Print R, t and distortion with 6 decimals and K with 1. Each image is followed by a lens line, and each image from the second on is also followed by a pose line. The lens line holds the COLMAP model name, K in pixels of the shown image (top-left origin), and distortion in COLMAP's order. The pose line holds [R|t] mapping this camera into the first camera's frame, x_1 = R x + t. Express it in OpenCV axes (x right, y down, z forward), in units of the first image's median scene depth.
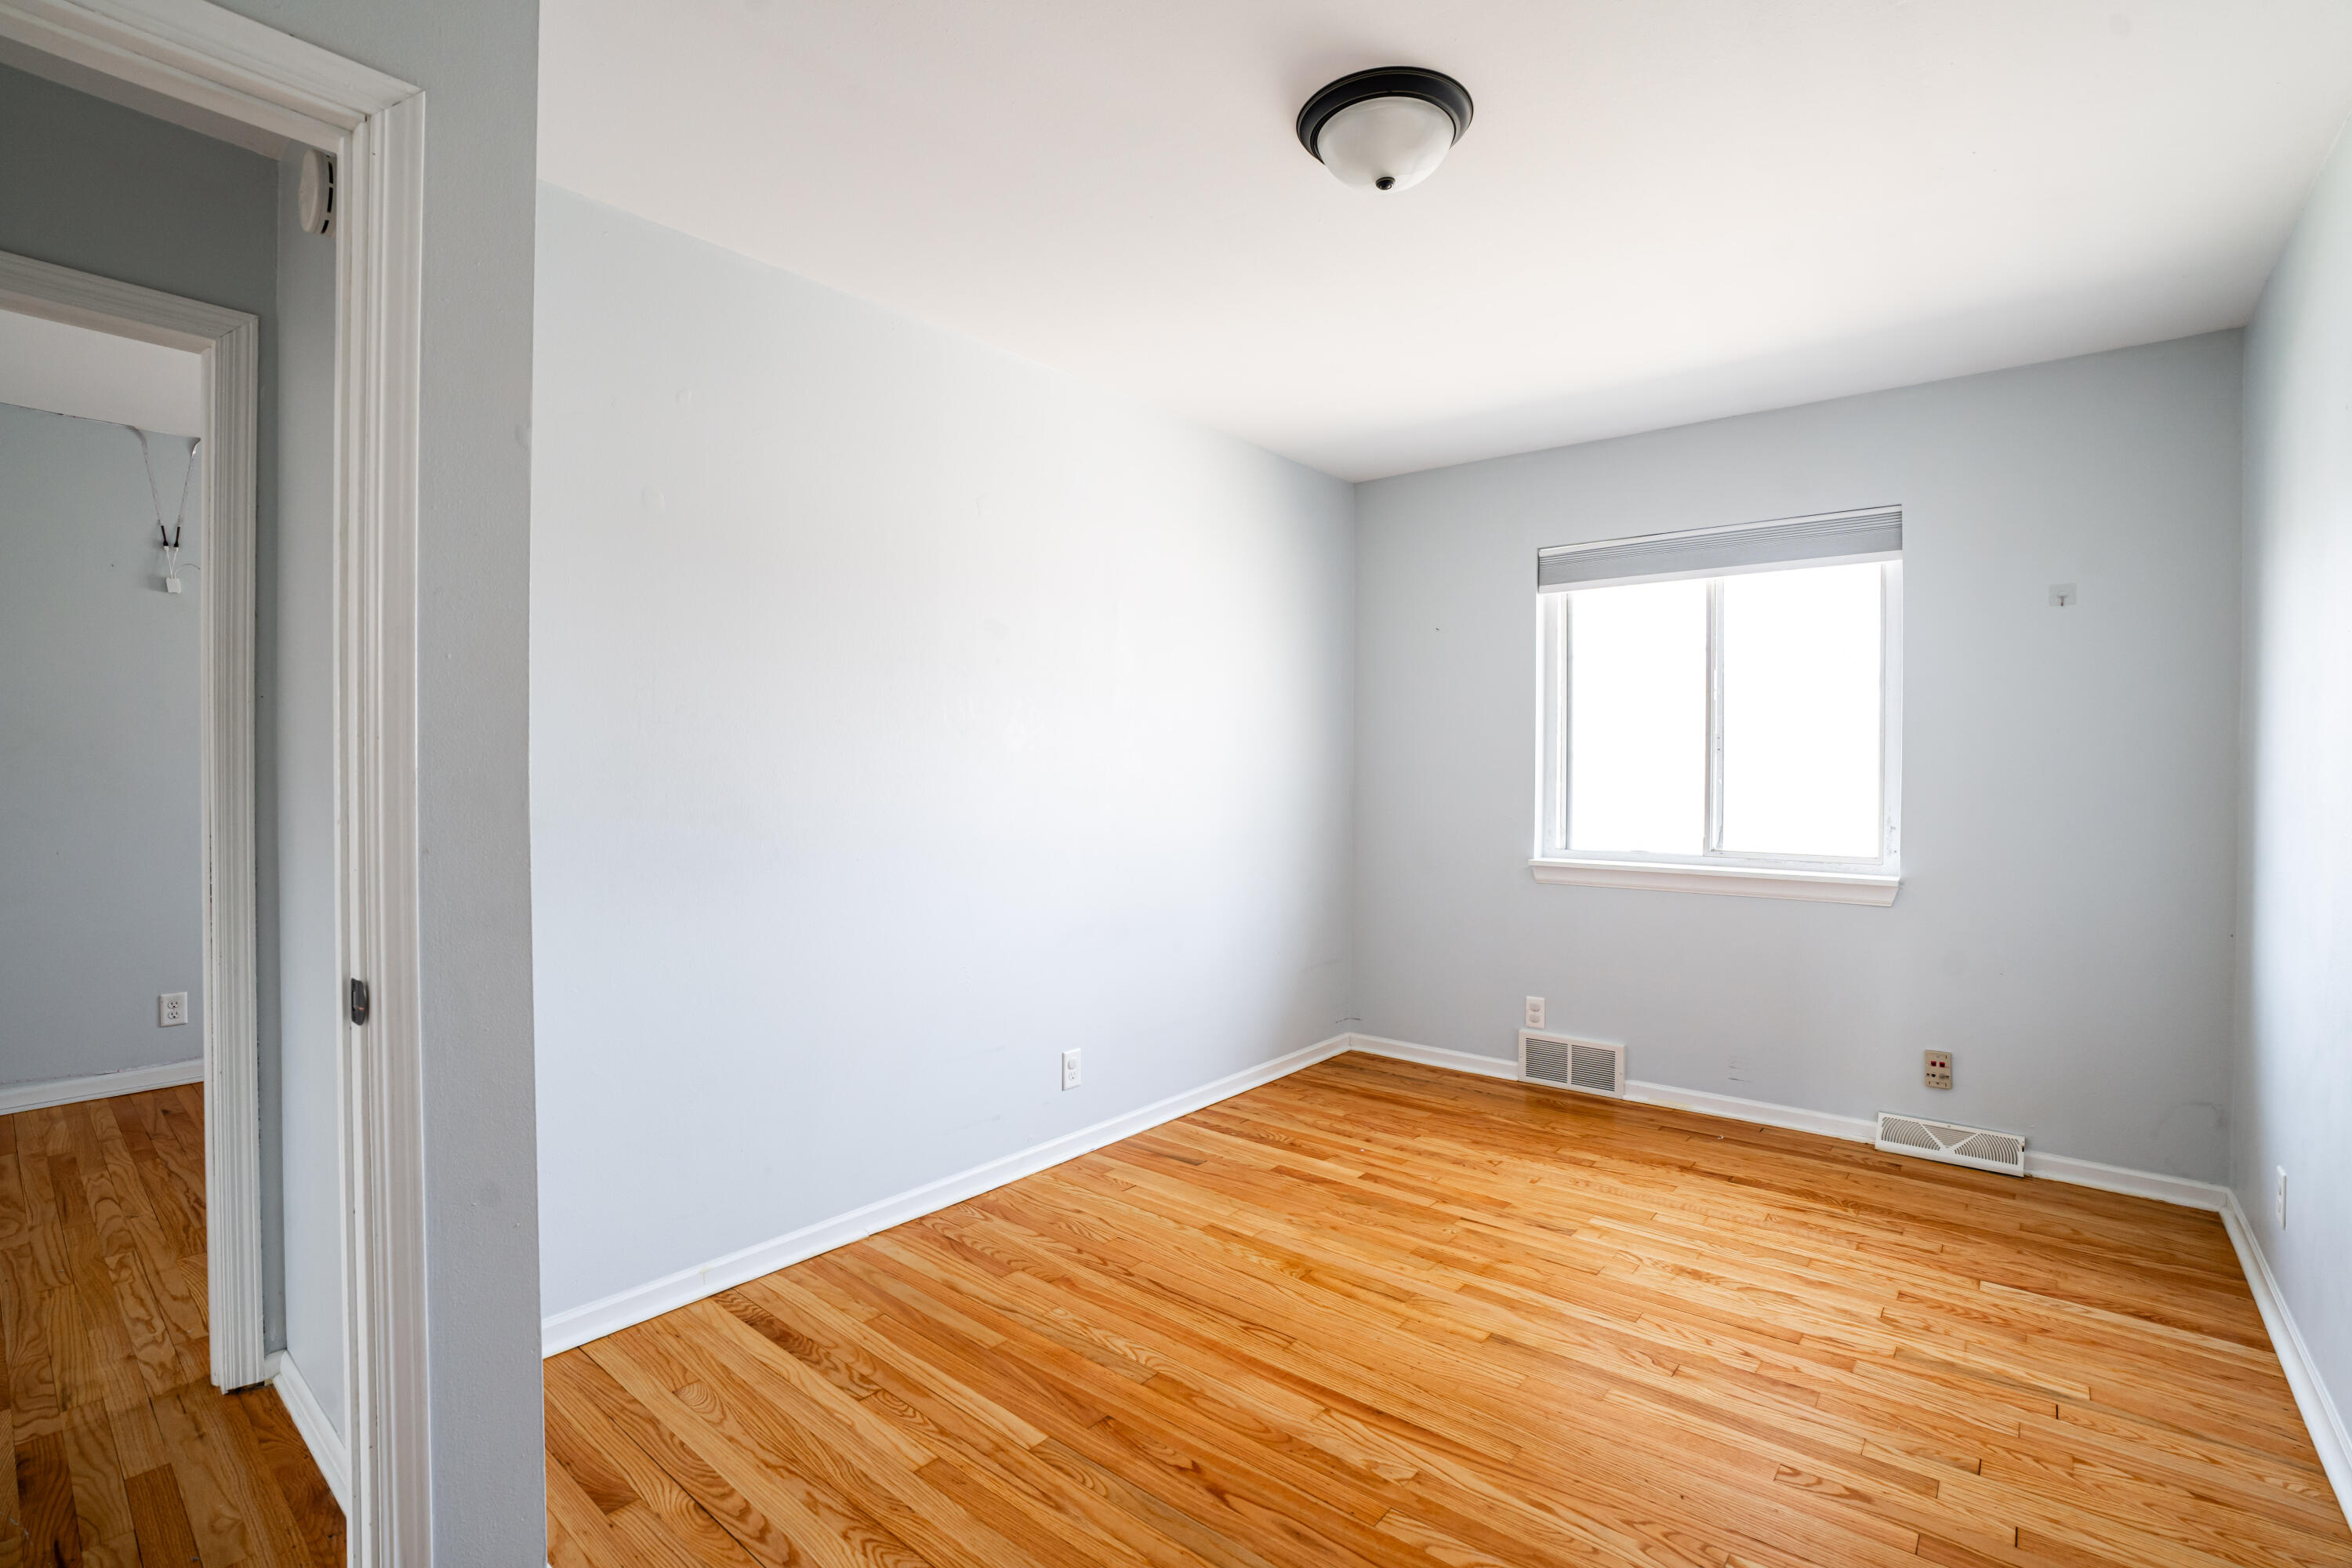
lens RADIAL K [[1059.7, 0, 1188.7], [0, 1059.7, 778.2], [0, 0, 1]] dist [-0.069630, 0.021911]
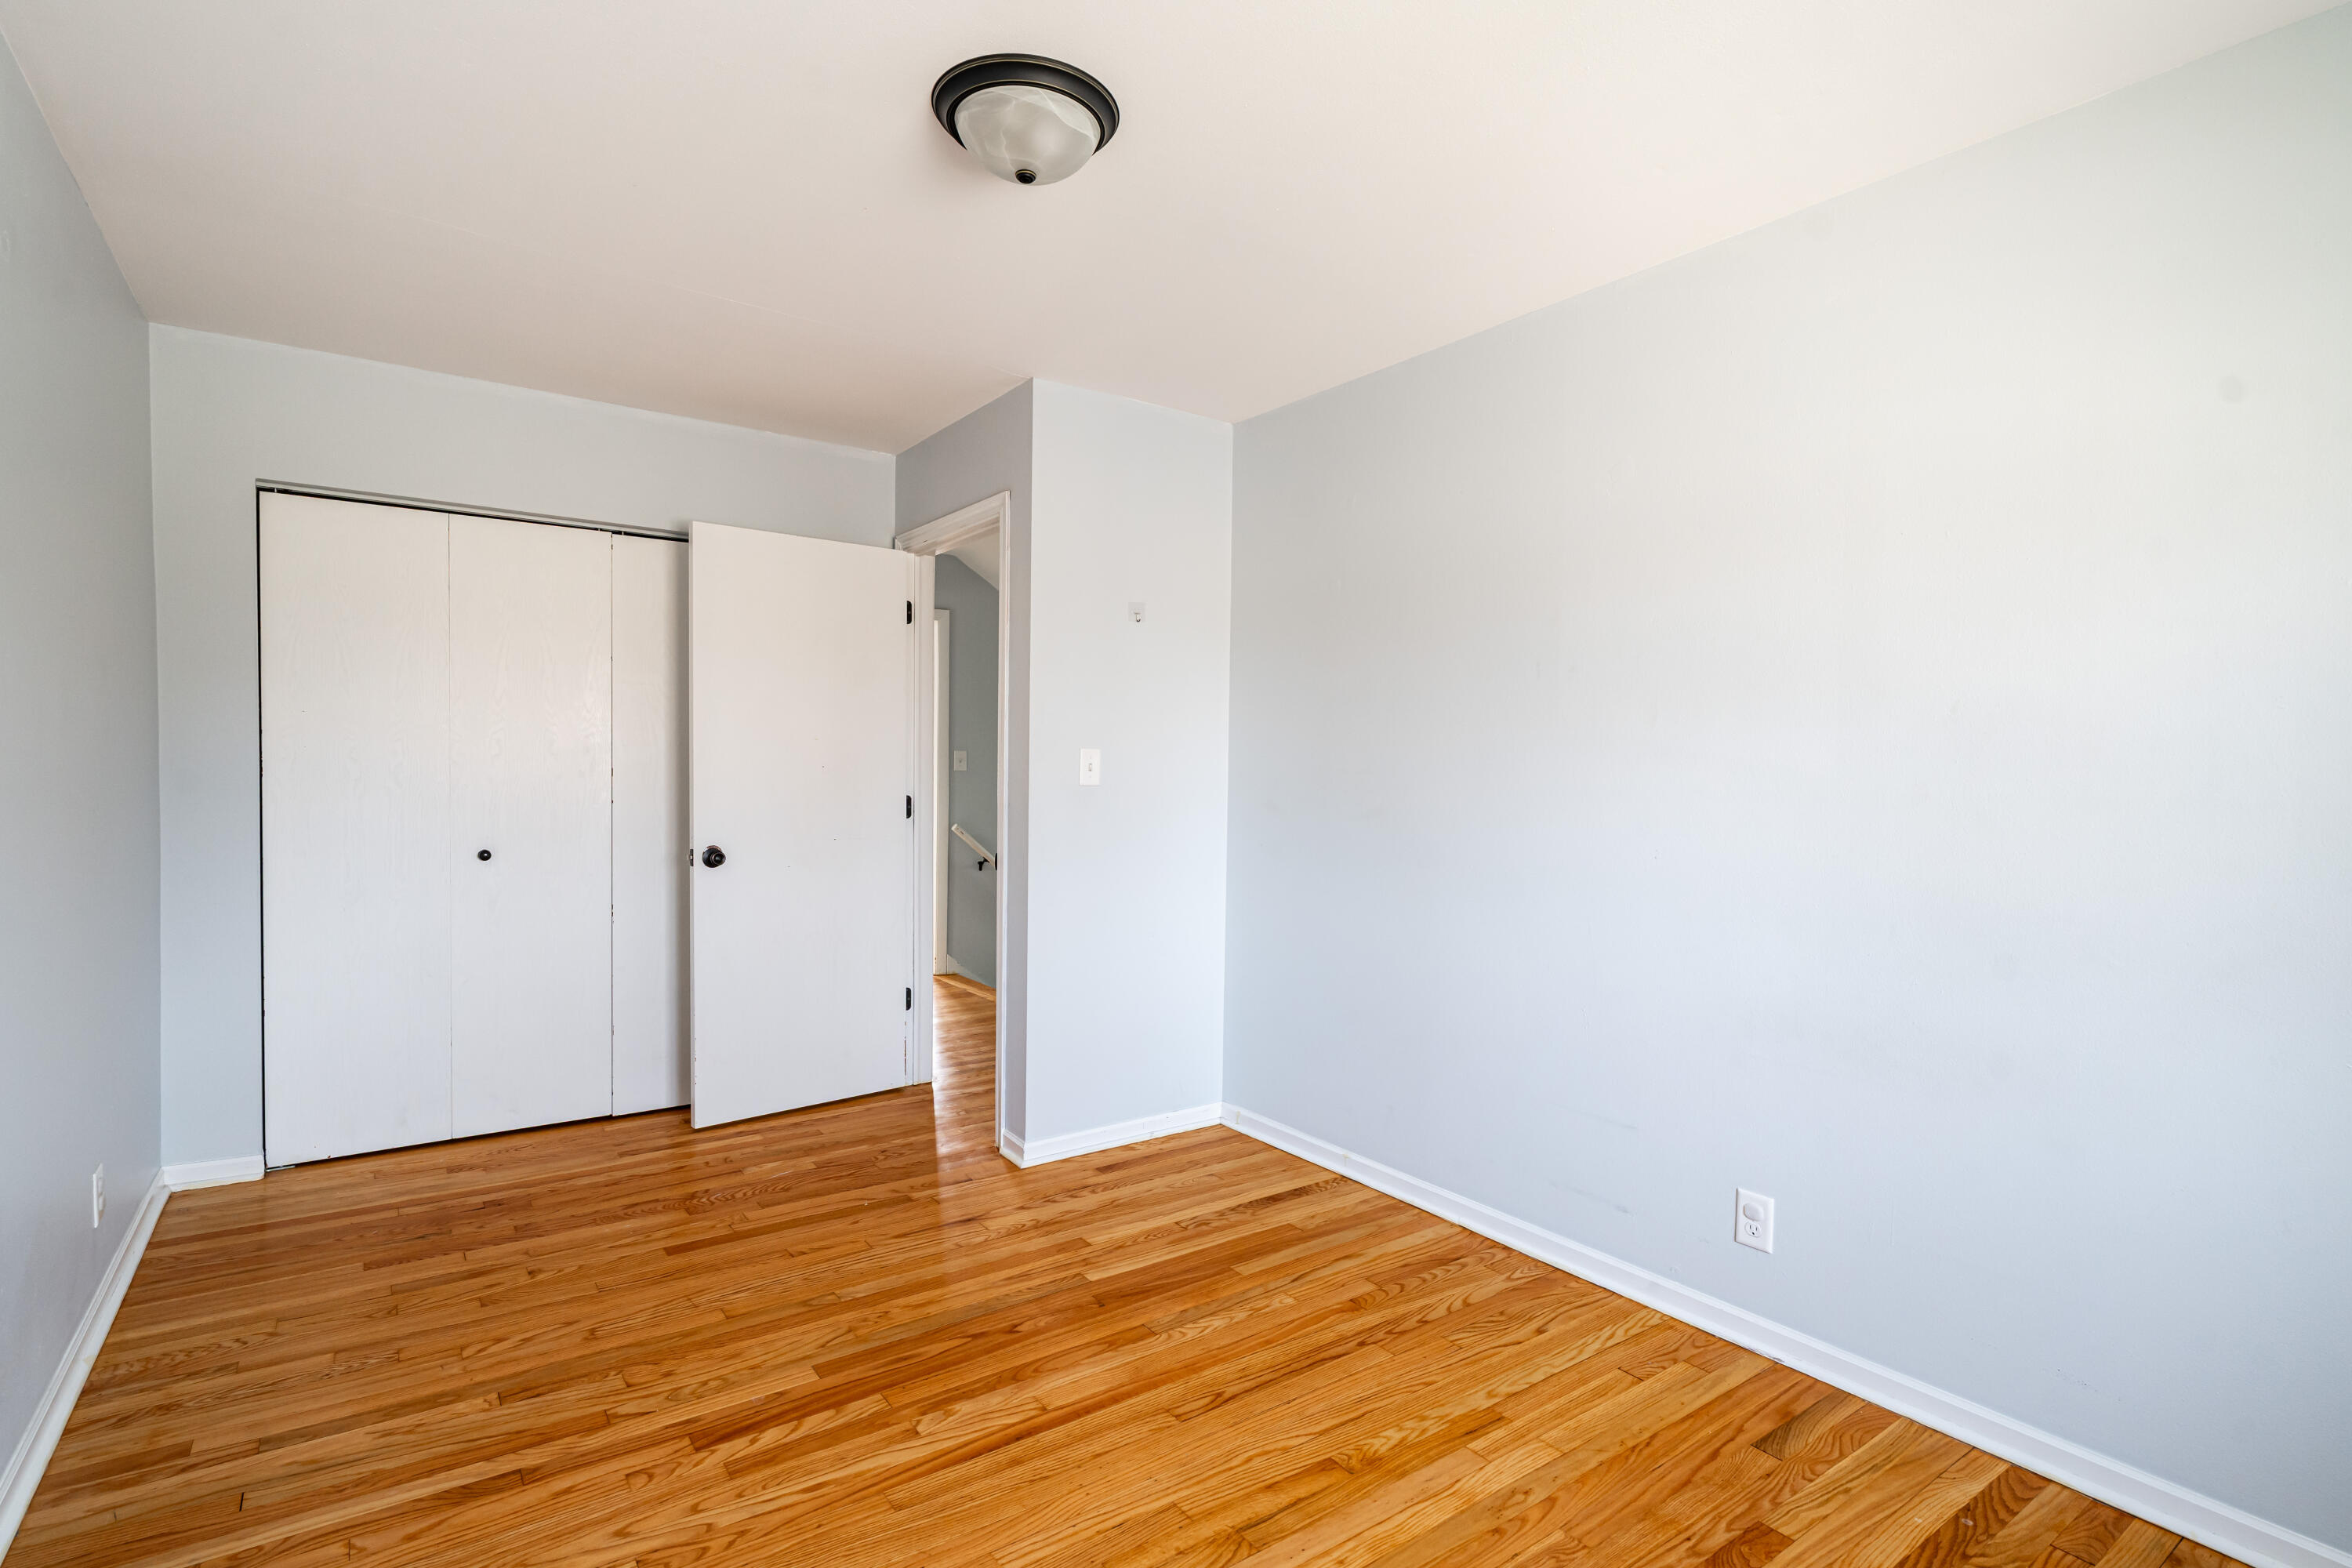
lens RADIAL K [[1120.1, 0, 1188.1], [0, 1120.1, 787.5], [0, 0, 1]] dist [-0.008444, 0.001704]
pose [[-0.234486, 0.013129, -0.972031, 1.069773], [-0.031625, 0.999276, 0.021127, -0.002816], [0.971605, 0.035695, -0.233901, 1.296510]]
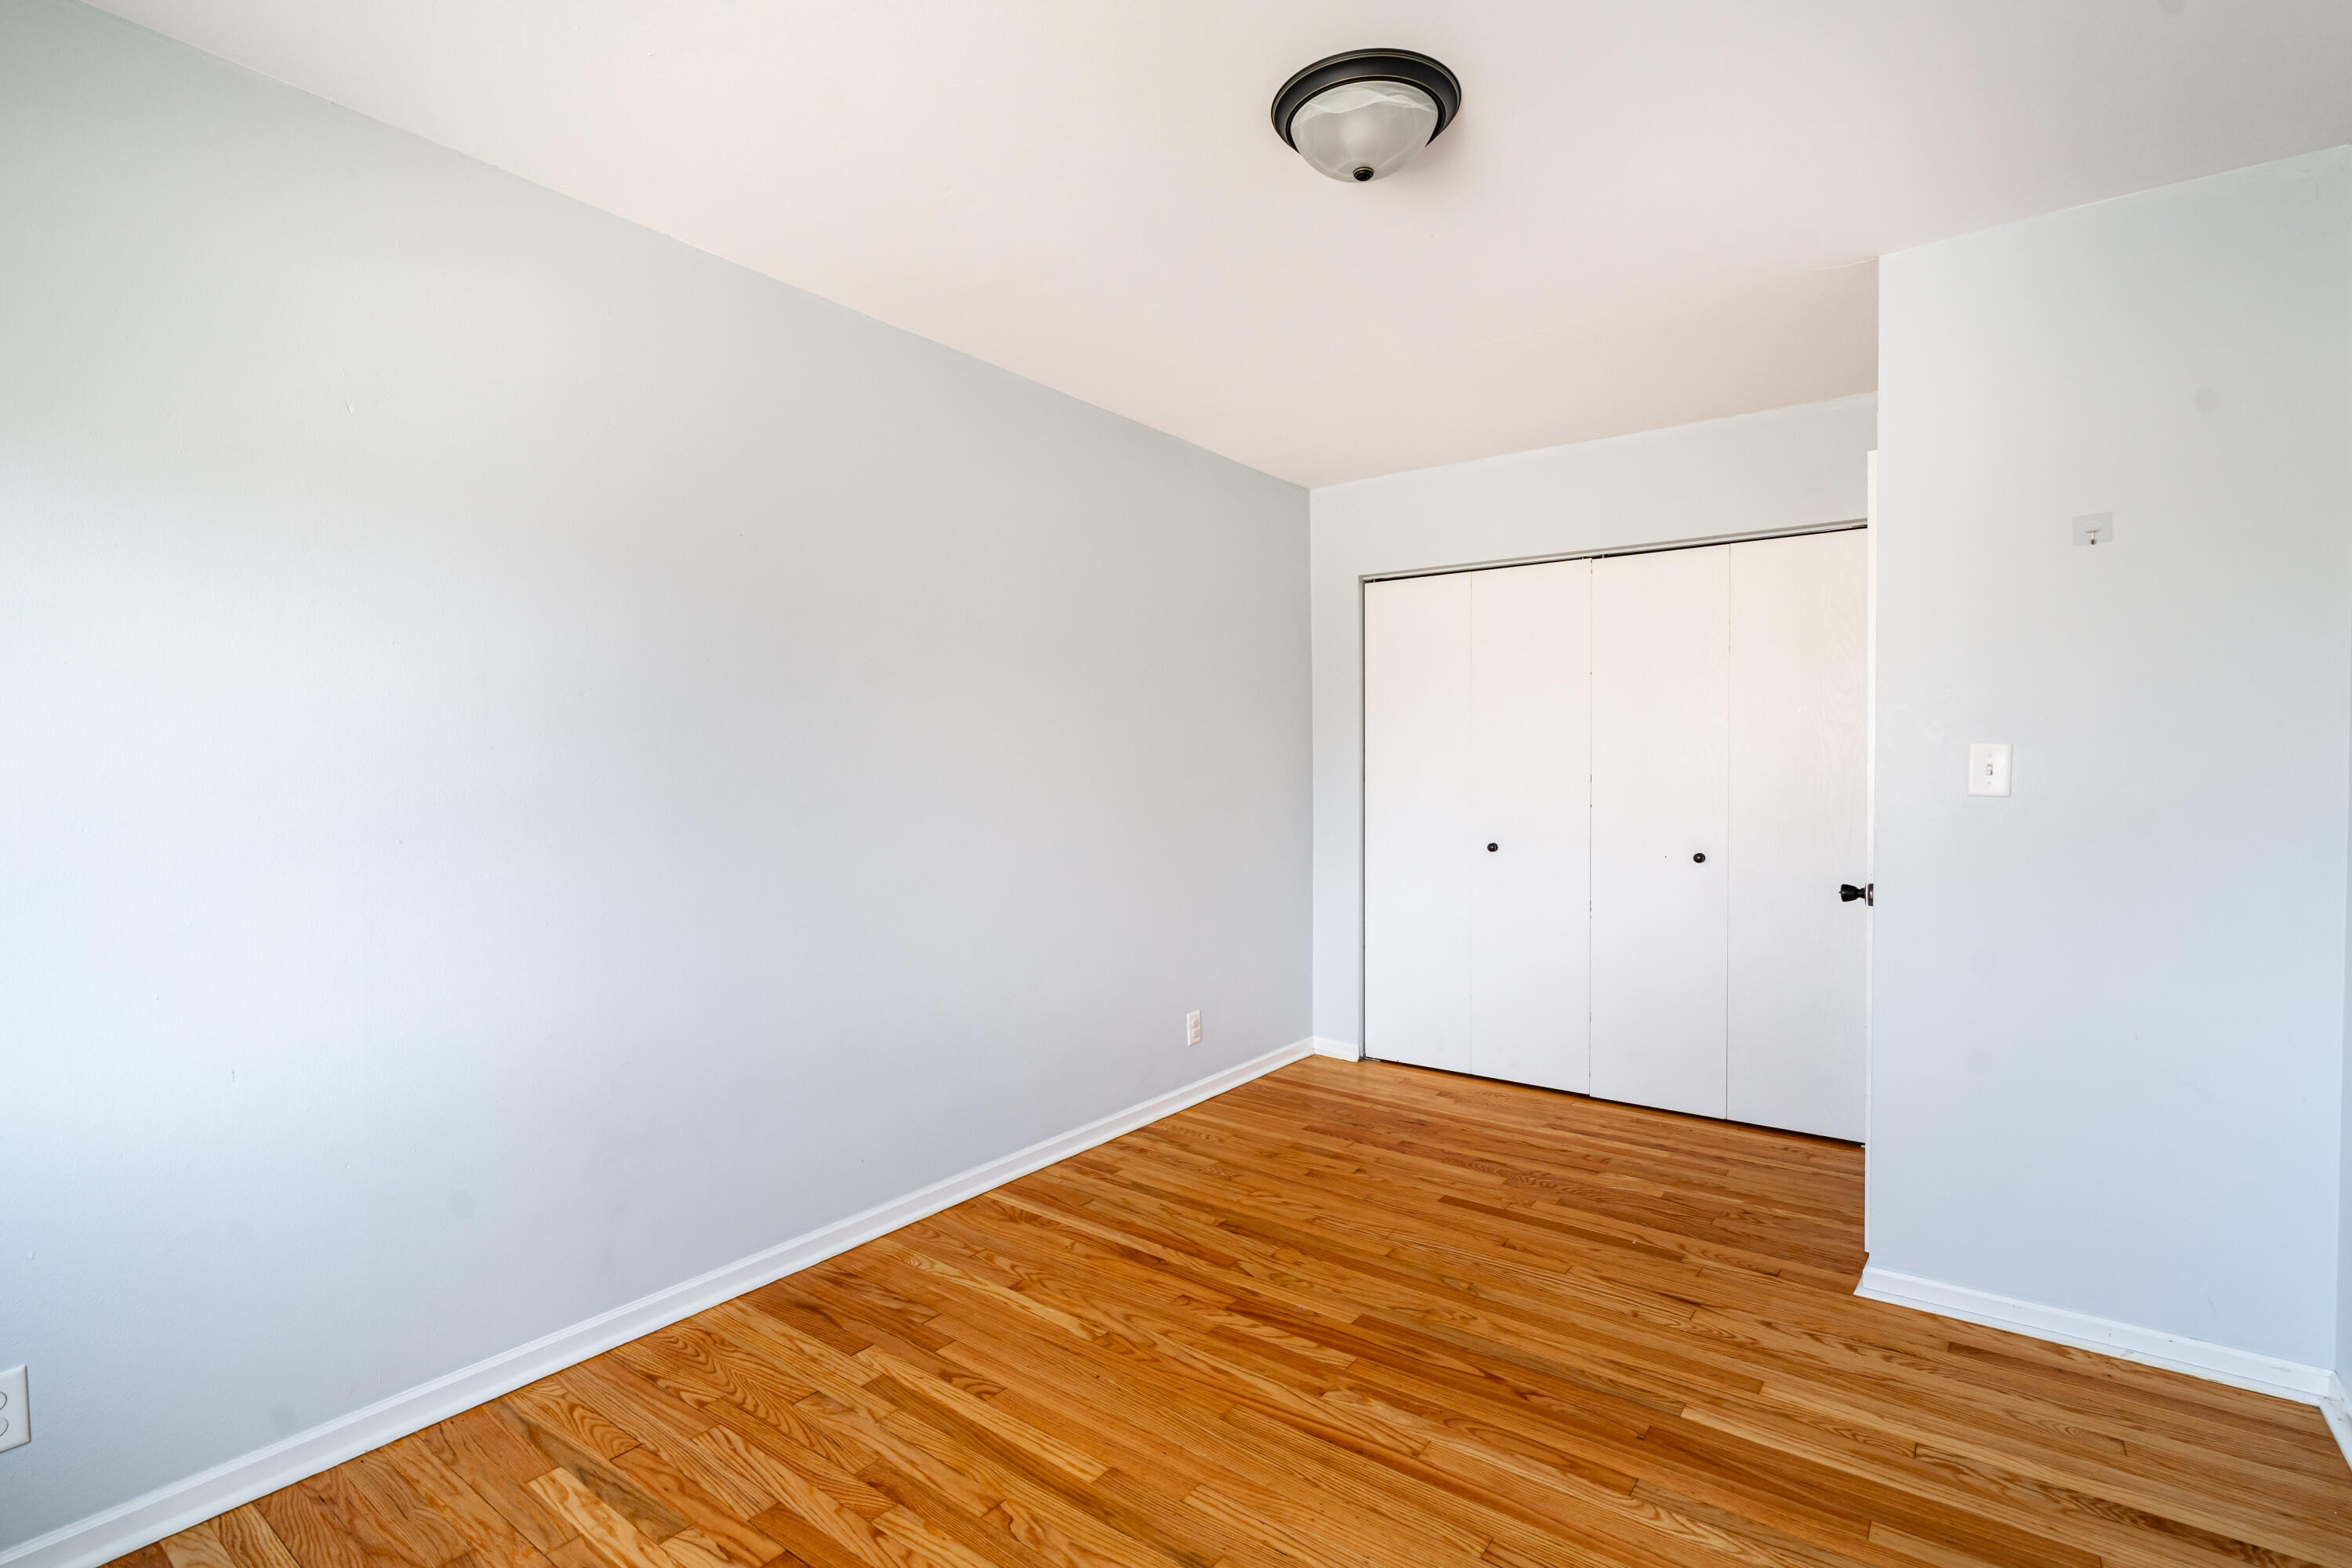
lens RADIAL K [[1120.1, 0, 1188.1], [0, 1120.1, 787.5], [0, 0, 1]] dist [-0.008444, 0.001704]
pose [[-0.998124, -0.000181, -0.061221, 0.378928], [-0.002549, 0.999251, 0.038616, -0.018349], [0.061168, 0.038700, -0.997377, 1.866274]]
